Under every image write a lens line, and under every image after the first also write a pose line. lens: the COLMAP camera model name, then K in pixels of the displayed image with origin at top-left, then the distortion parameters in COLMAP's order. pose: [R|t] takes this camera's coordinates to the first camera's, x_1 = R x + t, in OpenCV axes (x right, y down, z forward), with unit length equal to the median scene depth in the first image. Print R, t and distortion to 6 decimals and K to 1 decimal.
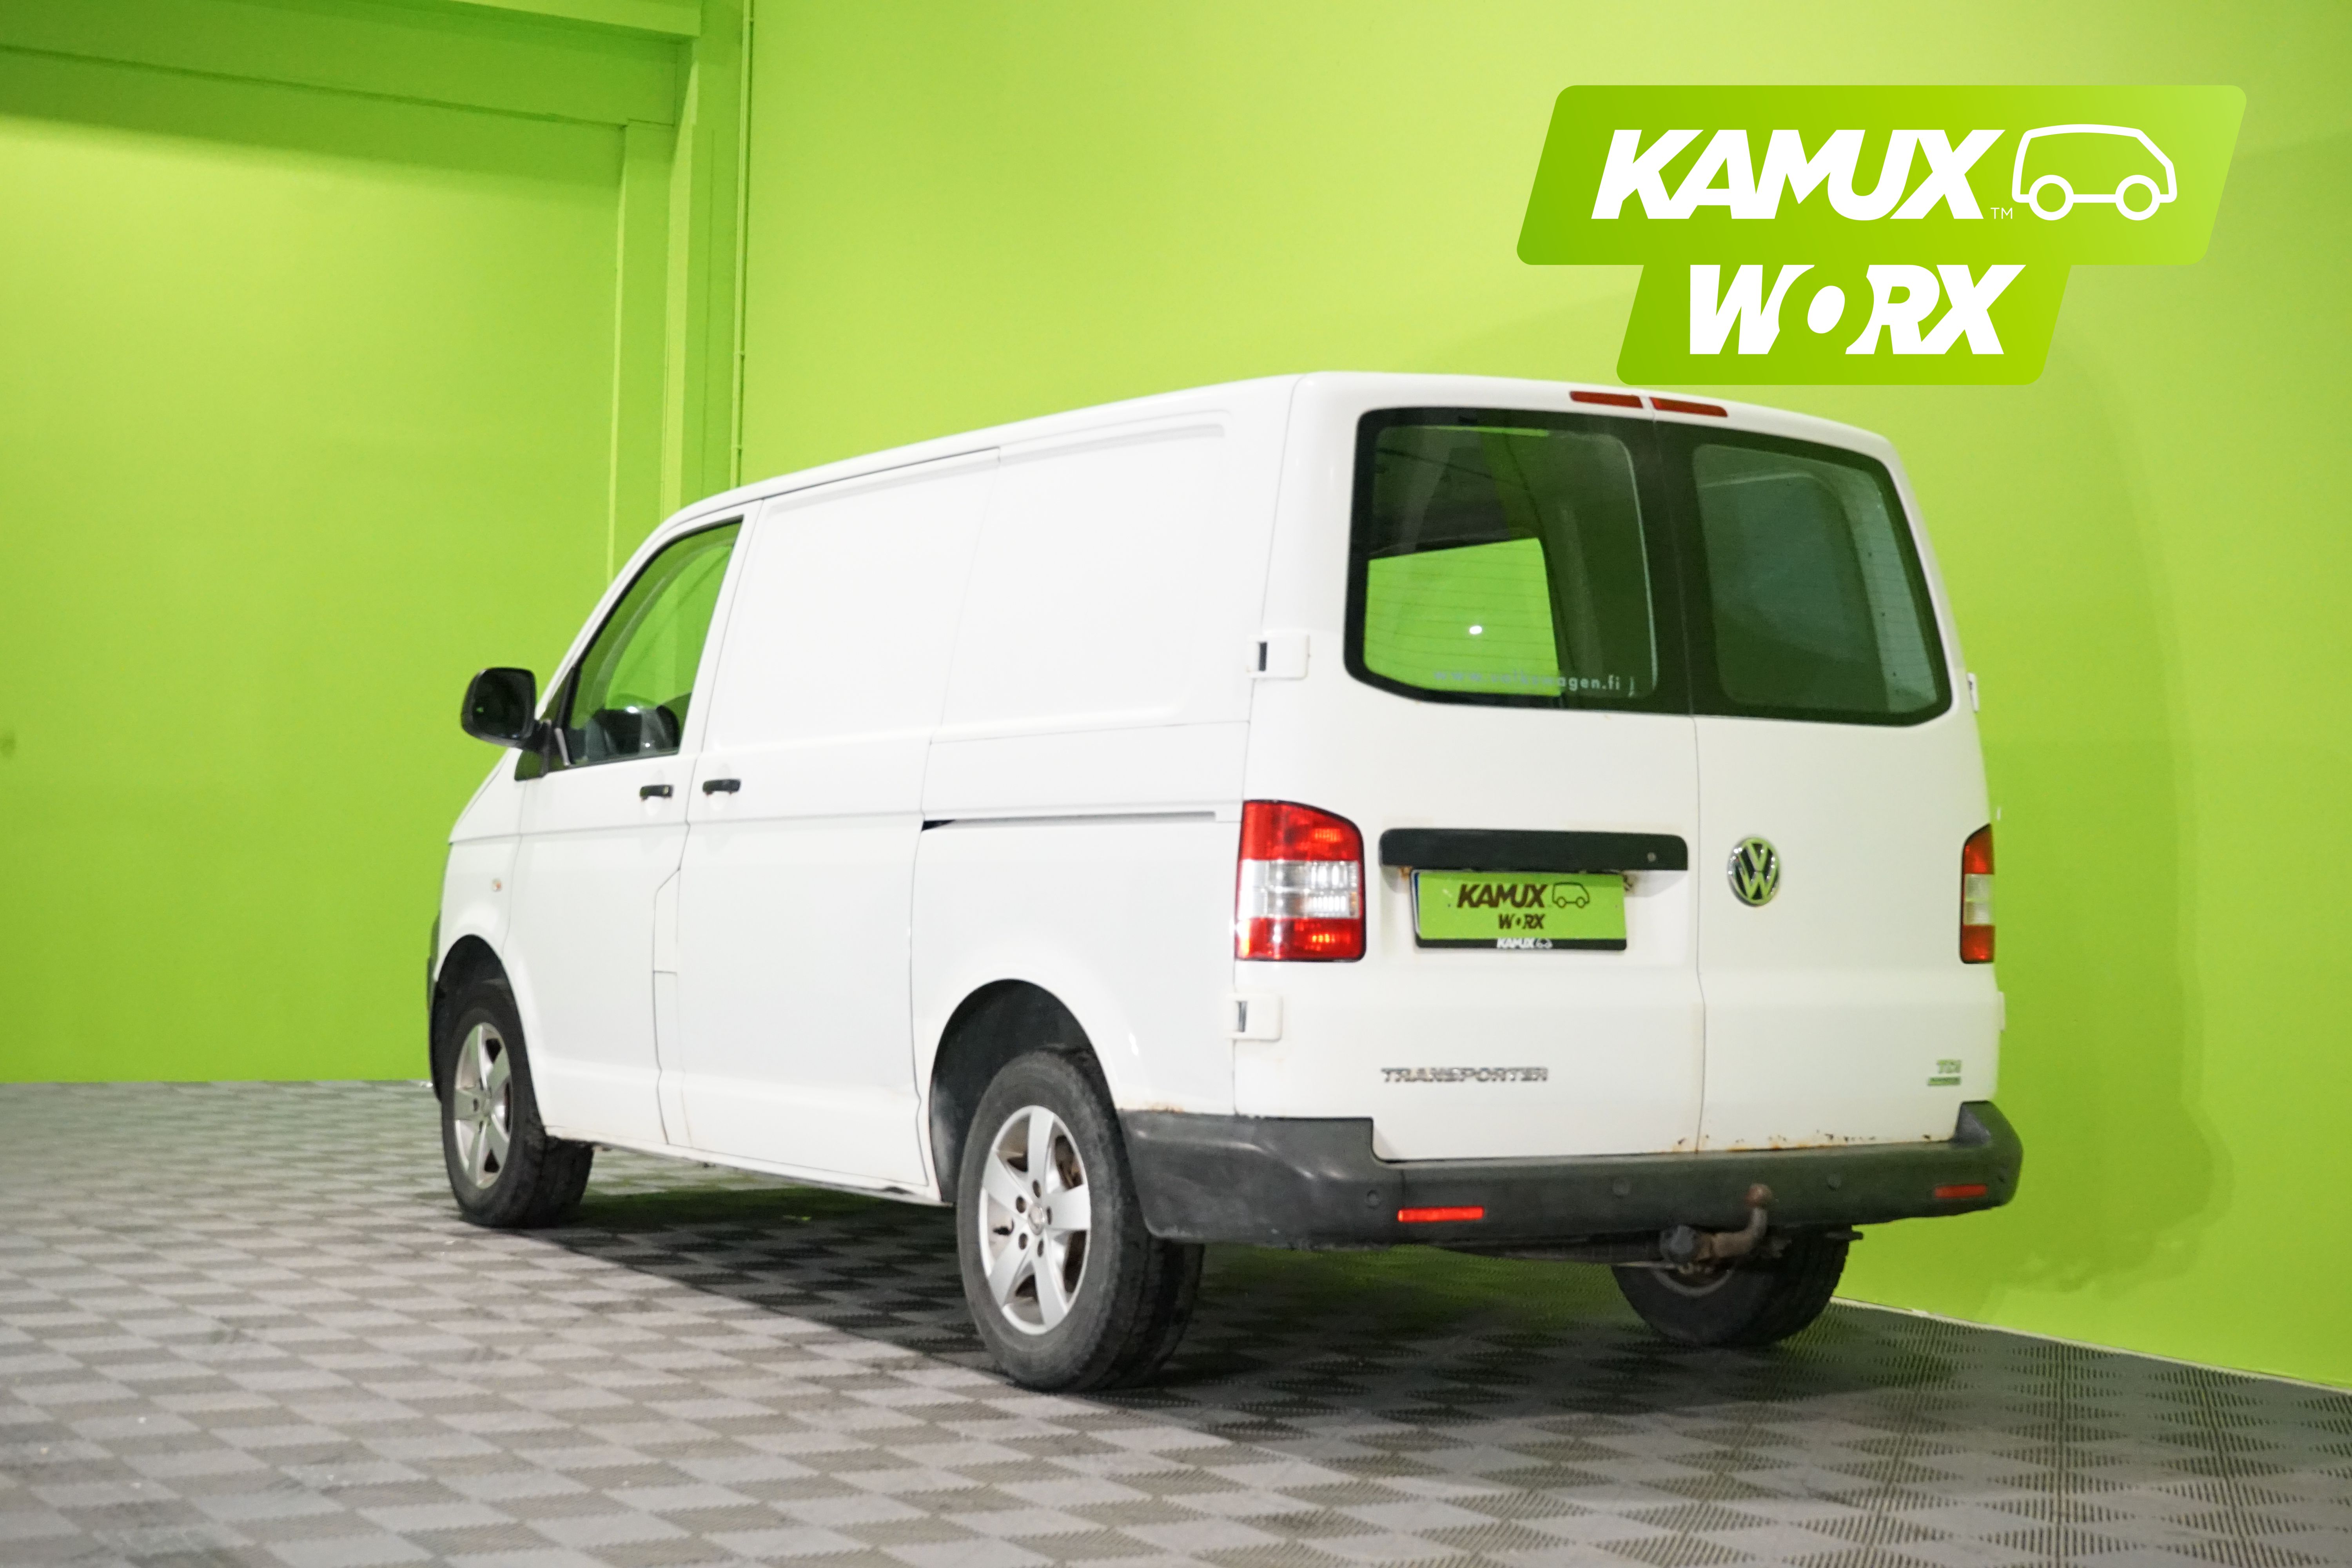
lens RADIAL K [[3550.5, 0, 1176.0], [0, 3550.5, 784.0], [0, 0, 1]] dist [0.010026, 0.012197]
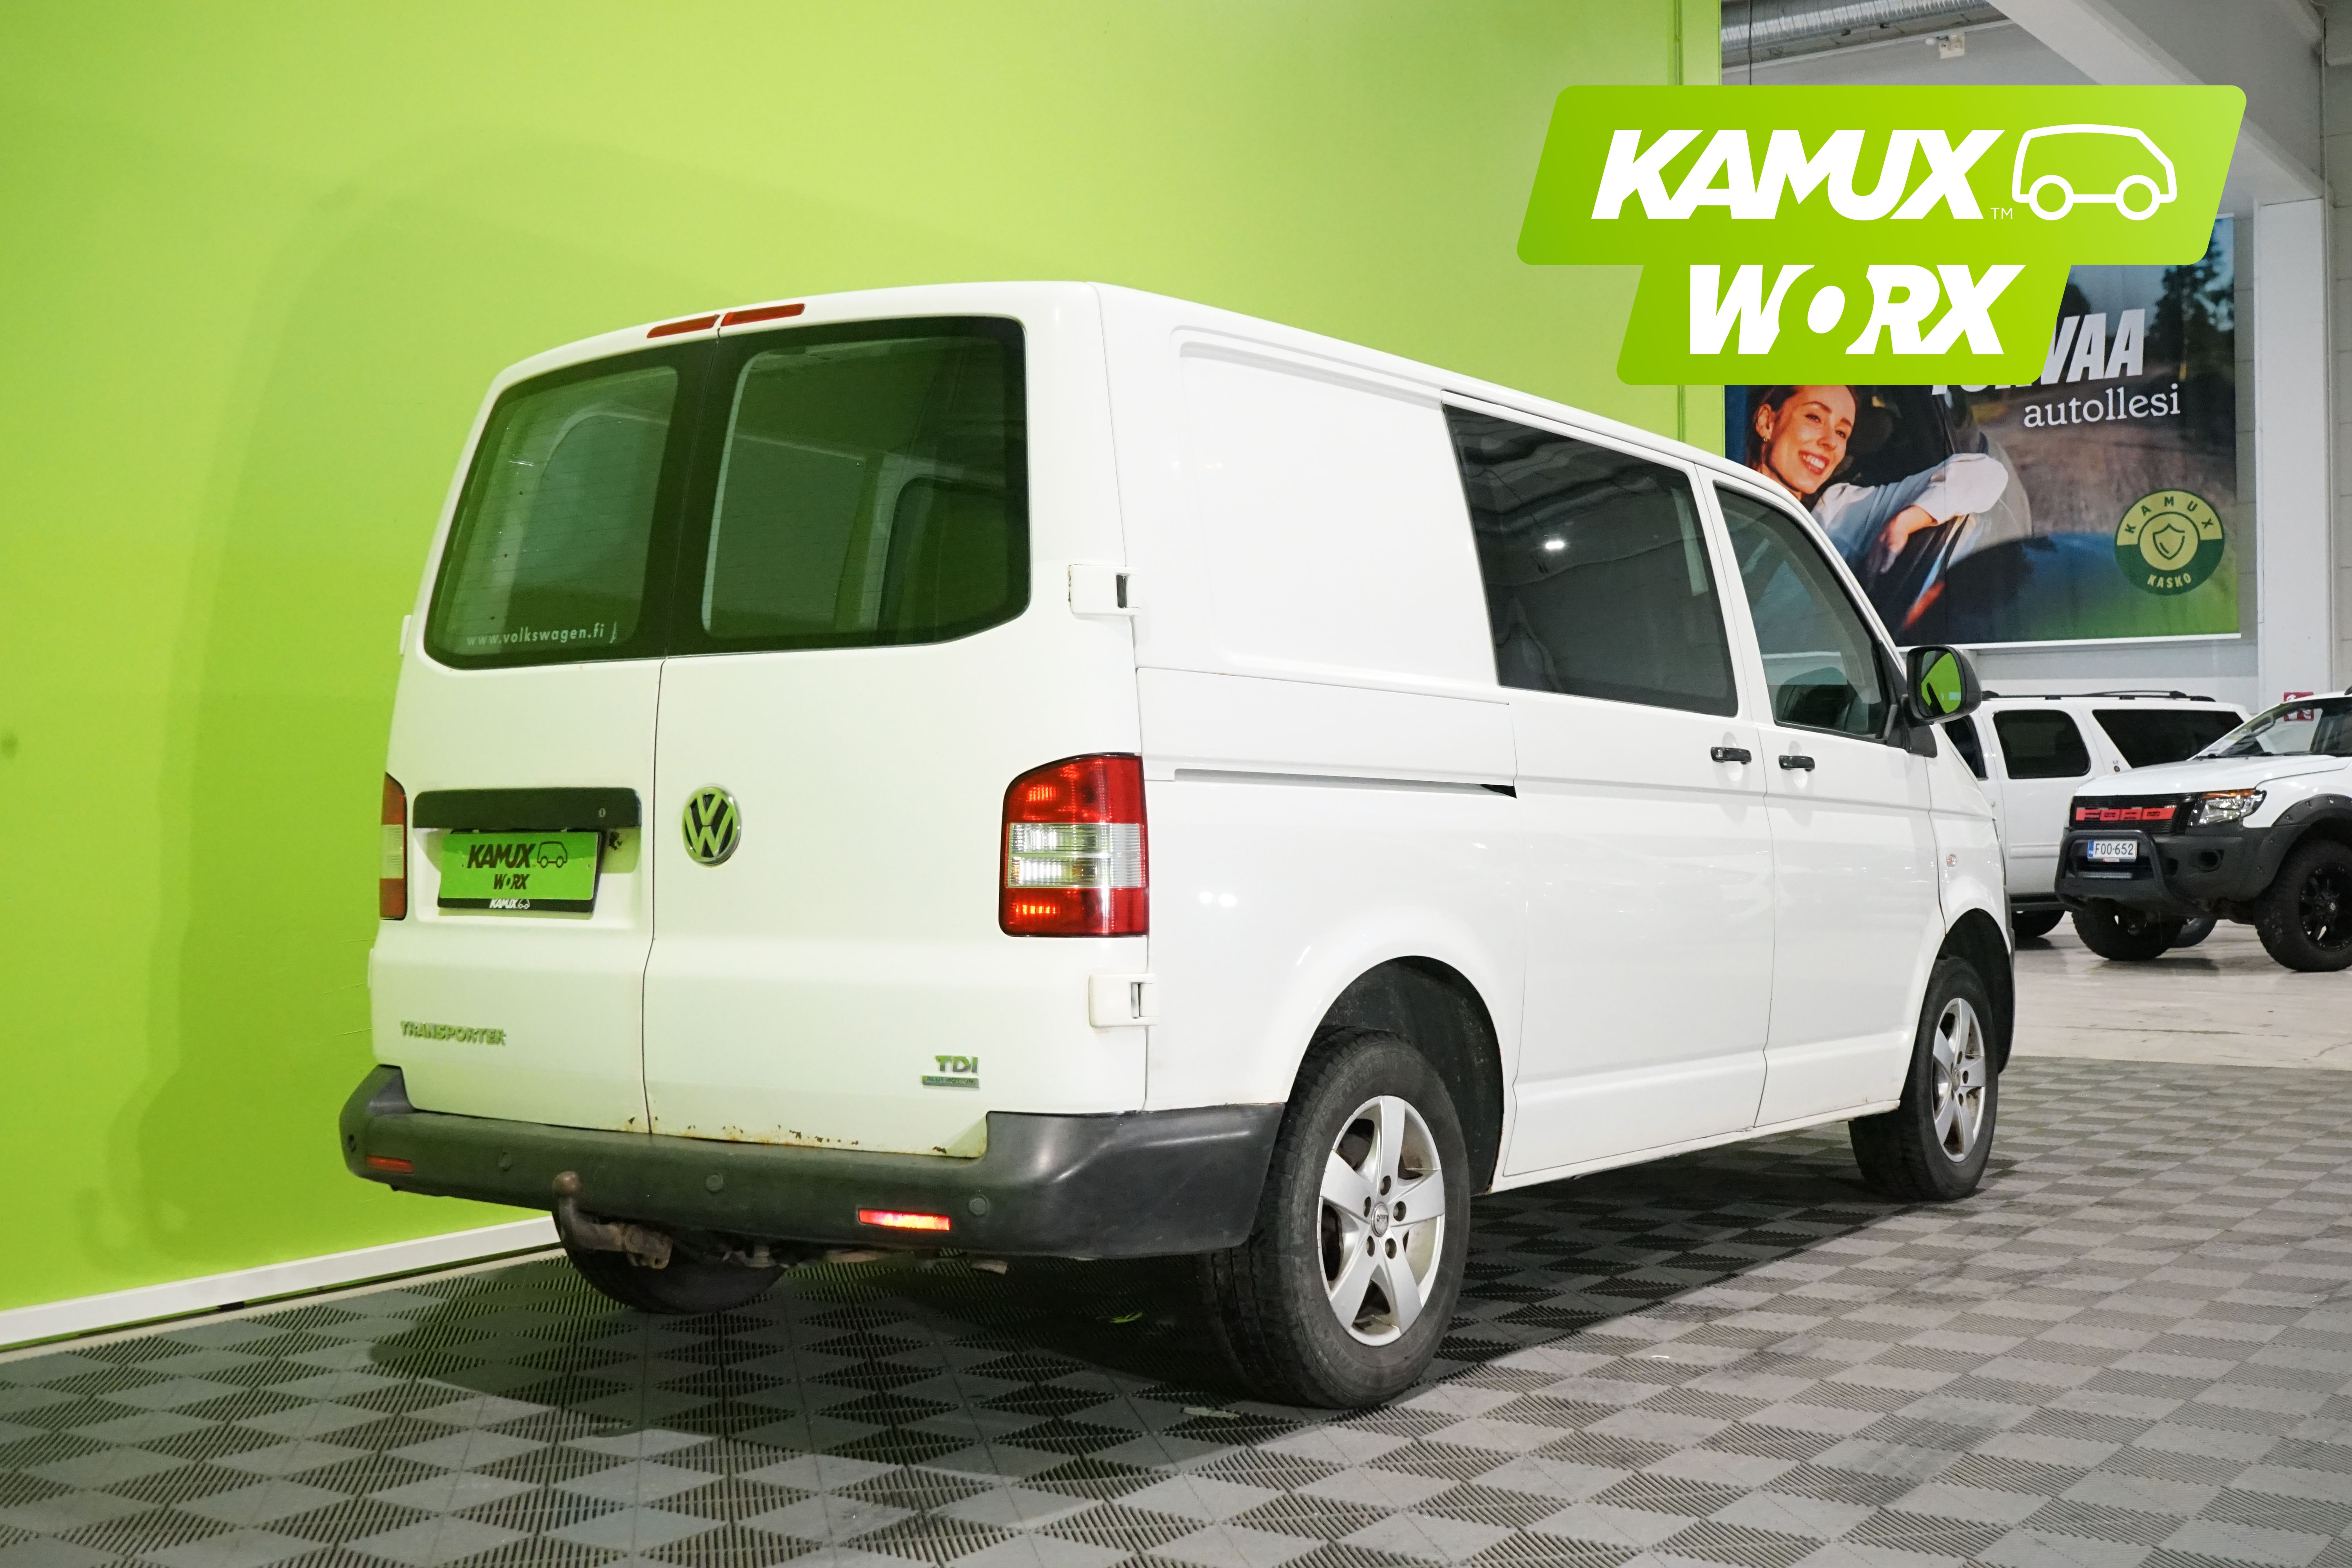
lens RADIAL K [[2603.0, 0, 1176.0], [0, 2603.0, 784.0], [0, 0, 1]] dist [0.019978, -0.008228]
pose [[0.408098, -0.036432, -0.912211, 0.831878], [0.030378, 0.999192, -0.026316, 0.036077], [0.912432, -0.016972, 0.408875, 0.867889]]
